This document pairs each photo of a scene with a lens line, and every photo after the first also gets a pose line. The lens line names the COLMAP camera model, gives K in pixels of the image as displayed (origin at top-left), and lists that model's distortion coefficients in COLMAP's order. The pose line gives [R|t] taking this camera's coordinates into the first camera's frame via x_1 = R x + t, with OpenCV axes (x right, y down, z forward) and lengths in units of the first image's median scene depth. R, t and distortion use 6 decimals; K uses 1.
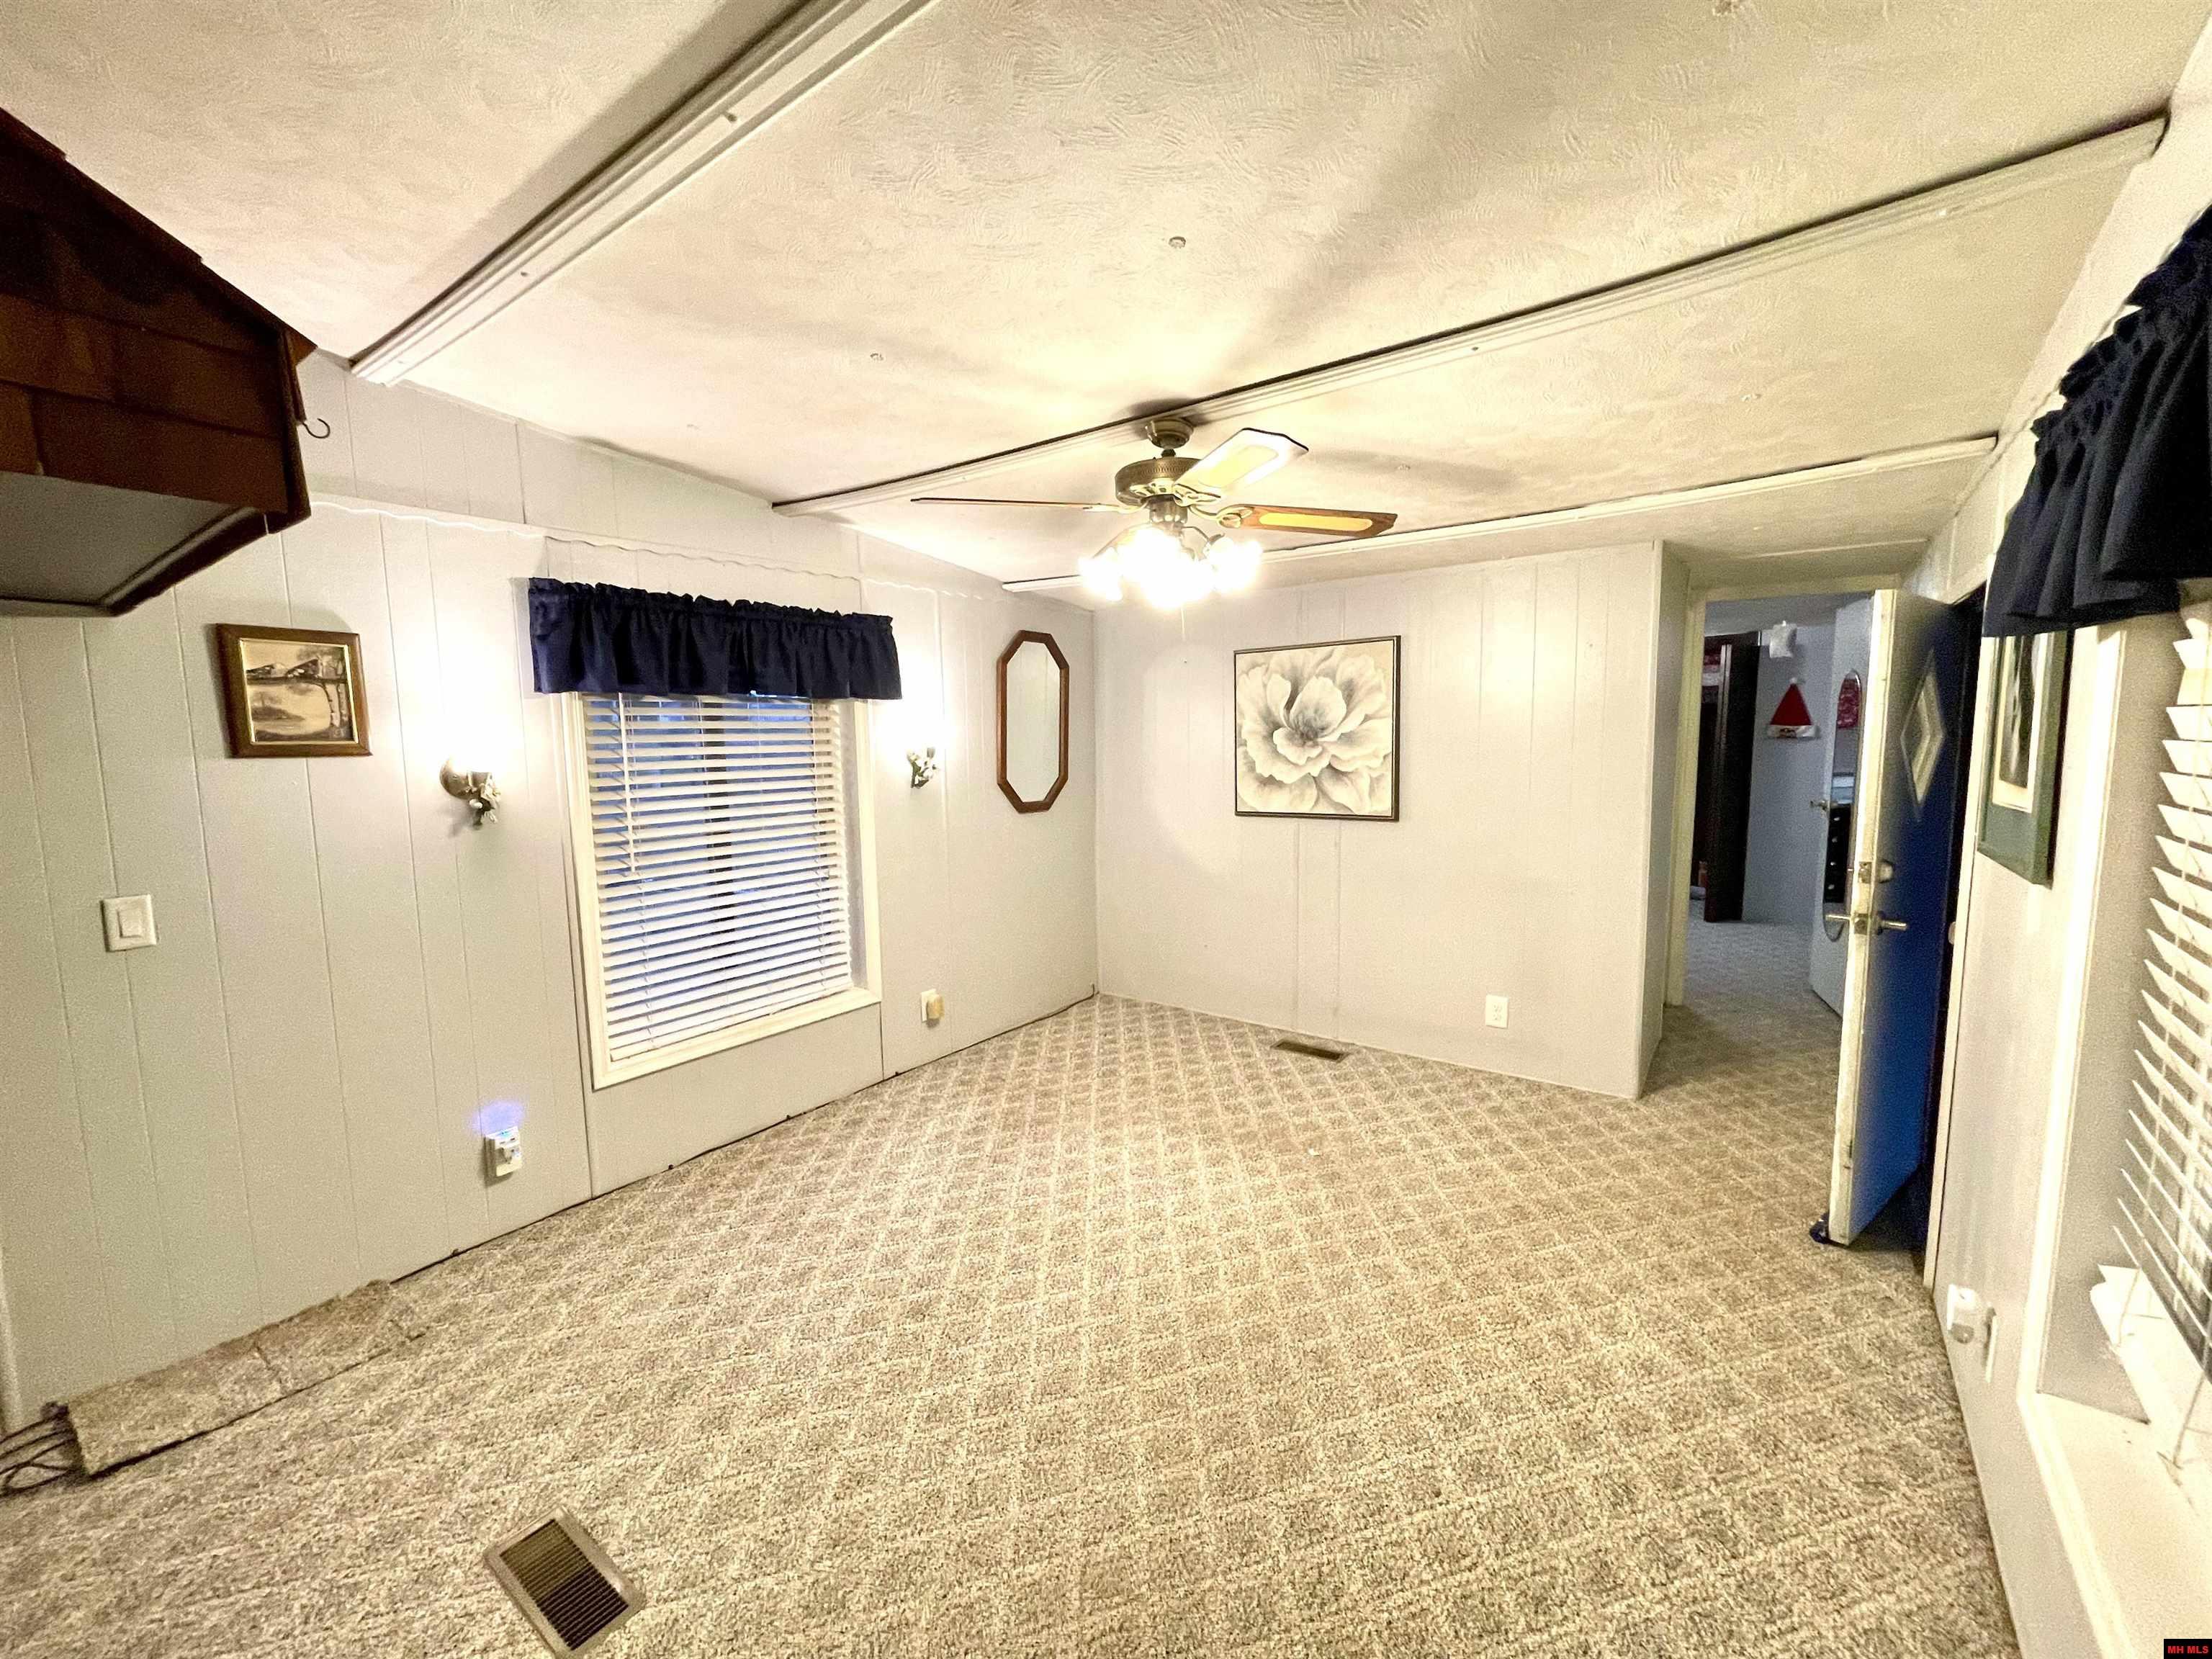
lens RADIAL K [[896.7, 0, 1104.8], [0, 896.7, 831.5], [0, 0, 1]] dist [0.002694, 0.000676]
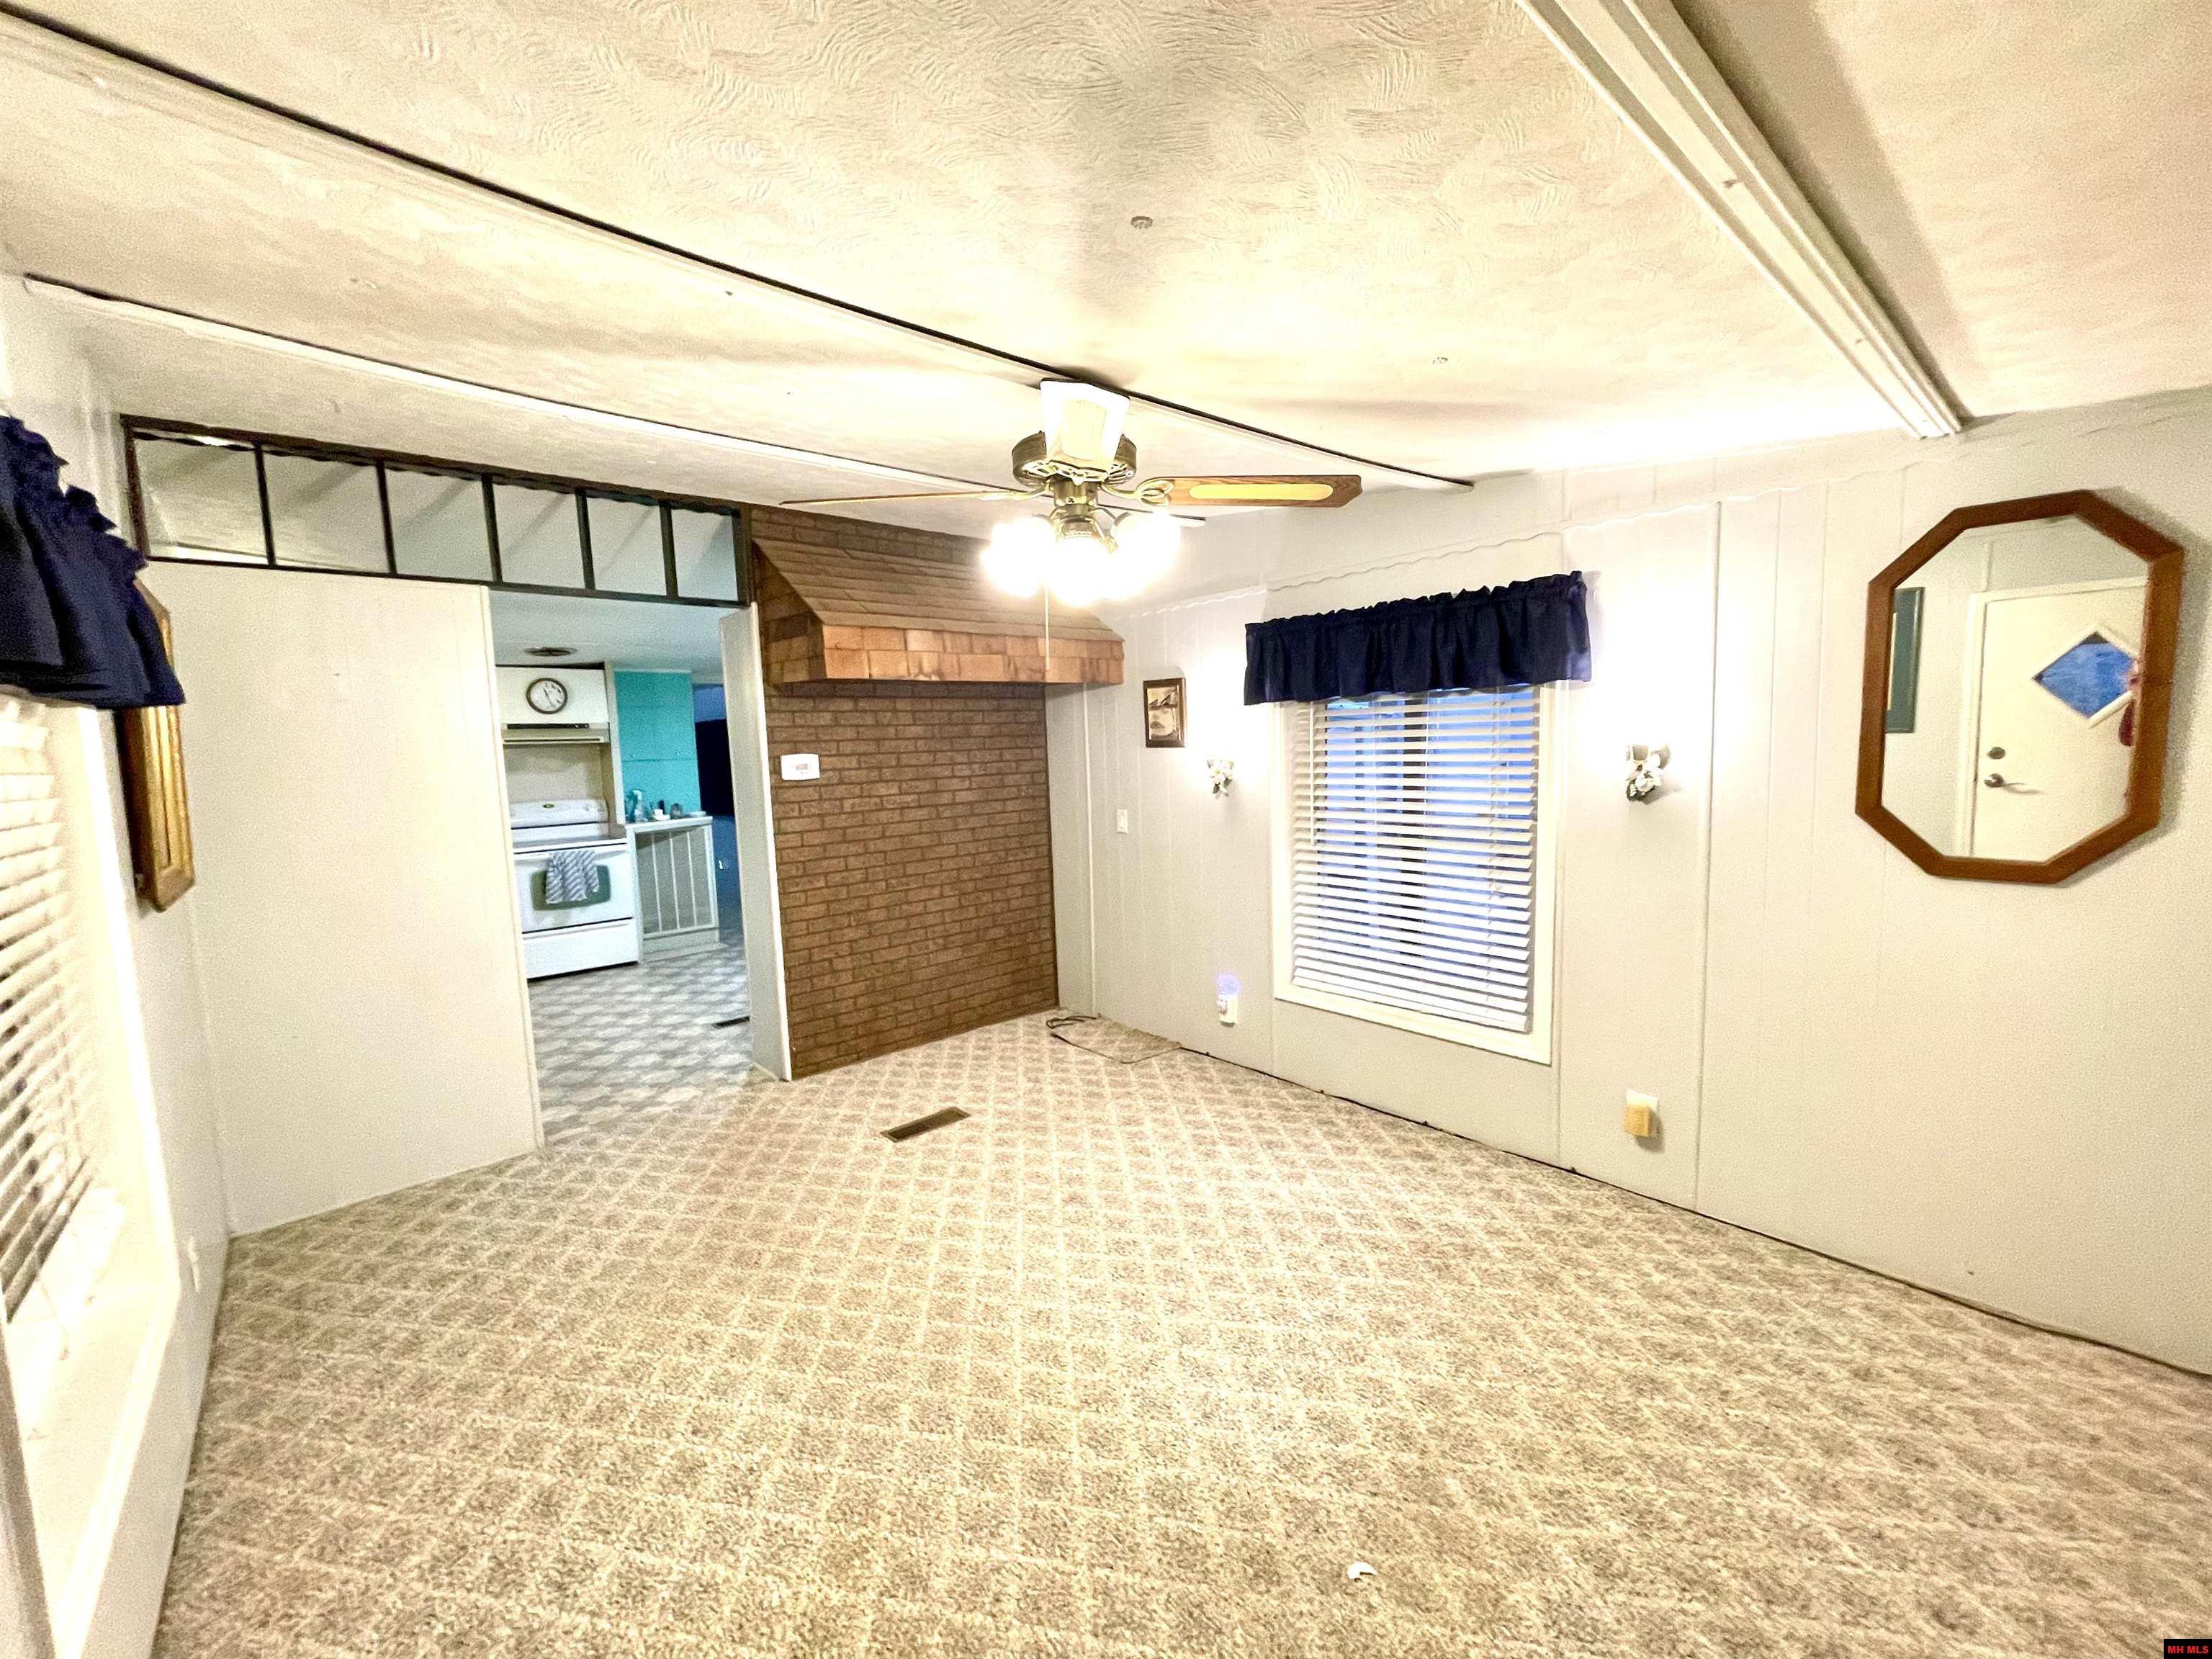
lens RADIAL K [[896.7, 0, 1099.2], [0, 896.7, 832.7], [0, 0, 1]] dist [0.002694, 0.000676]
pose [[-0.210214, 0.120694, -0.970177, 0.698079], [-0.075276, 0.987406, 0.139148, -0.113001], [0.974753, 0.102282, -0.198481, 0.903879]]
